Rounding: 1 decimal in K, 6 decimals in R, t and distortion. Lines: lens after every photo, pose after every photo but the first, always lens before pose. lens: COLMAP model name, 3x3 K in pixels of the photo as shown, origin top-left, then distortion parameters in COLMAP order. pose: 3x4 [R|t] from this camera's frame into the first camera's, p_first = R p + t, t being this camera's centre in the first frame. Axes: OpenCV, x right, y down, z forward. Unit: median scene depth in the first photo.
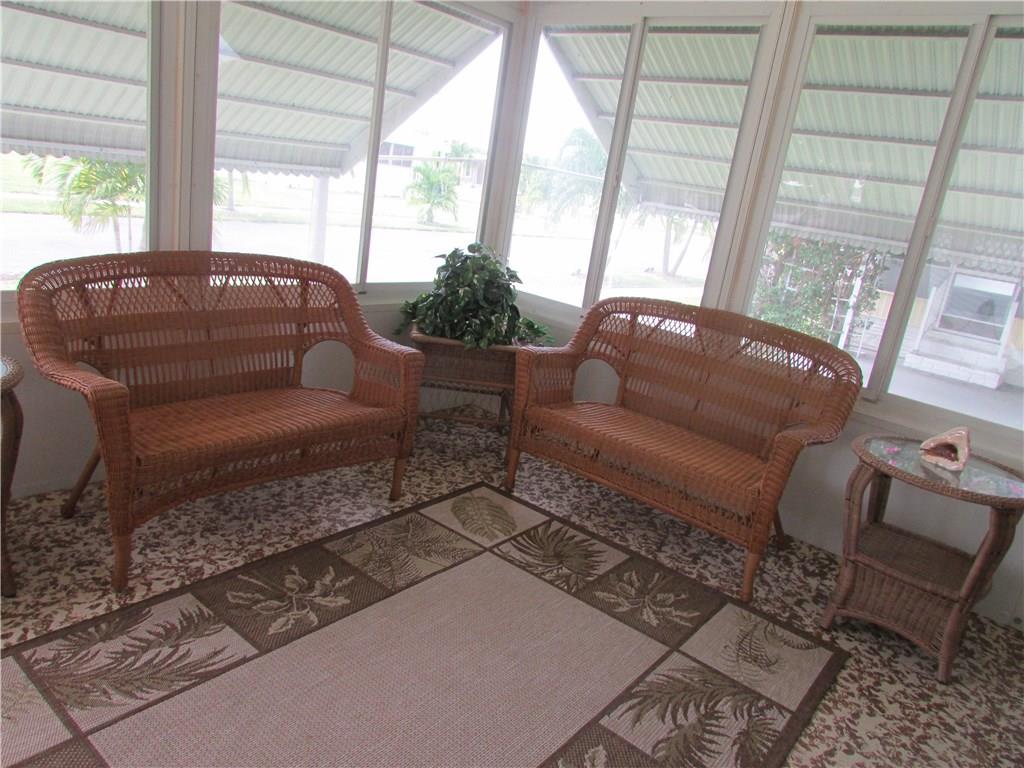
lens RADIAL K [[735.6, 0, 515.7], [0, 735.6, 384.9], [0, 0, 1]] dist [-0.021792, 0.001109]
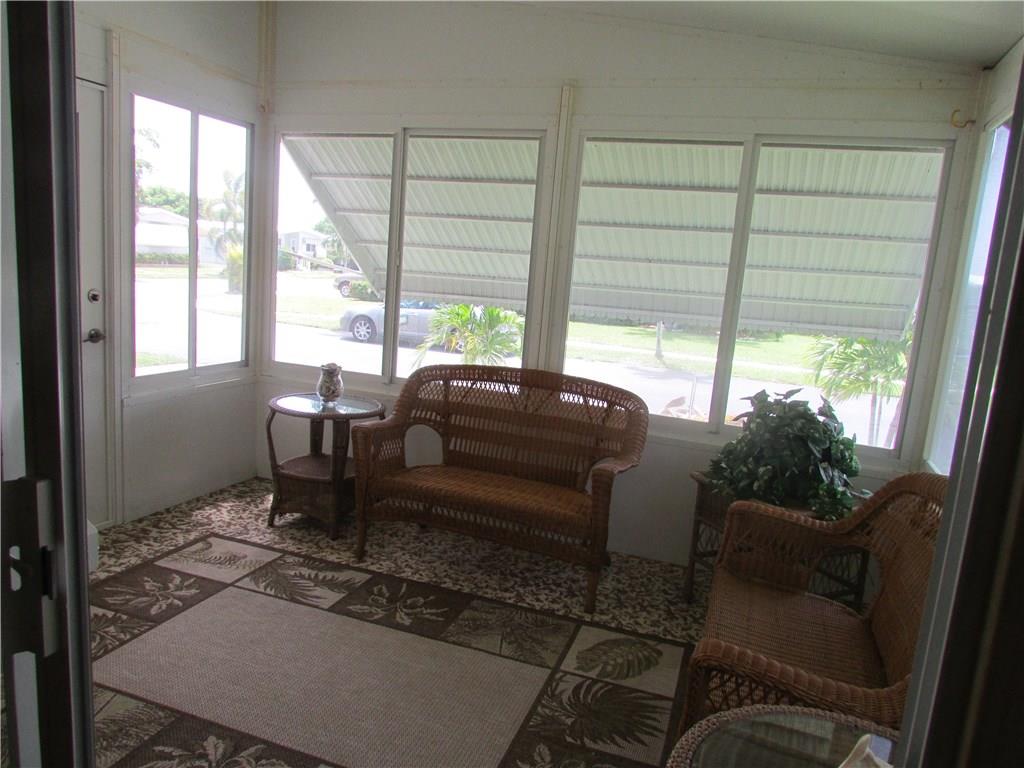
lens RADIAL K [[701.6, 0, 514.3], [0, 701.6, 398.0], [0, 0, 1]] dist [-0.054890, -0.000891]
pose [[0.369653, 0.043370, -0.928157, 0.816521], [-0.300132, 0.950937, -0.075098, -0.026266], [0.879362, 0.306330, 0.364533, 0.562196]]
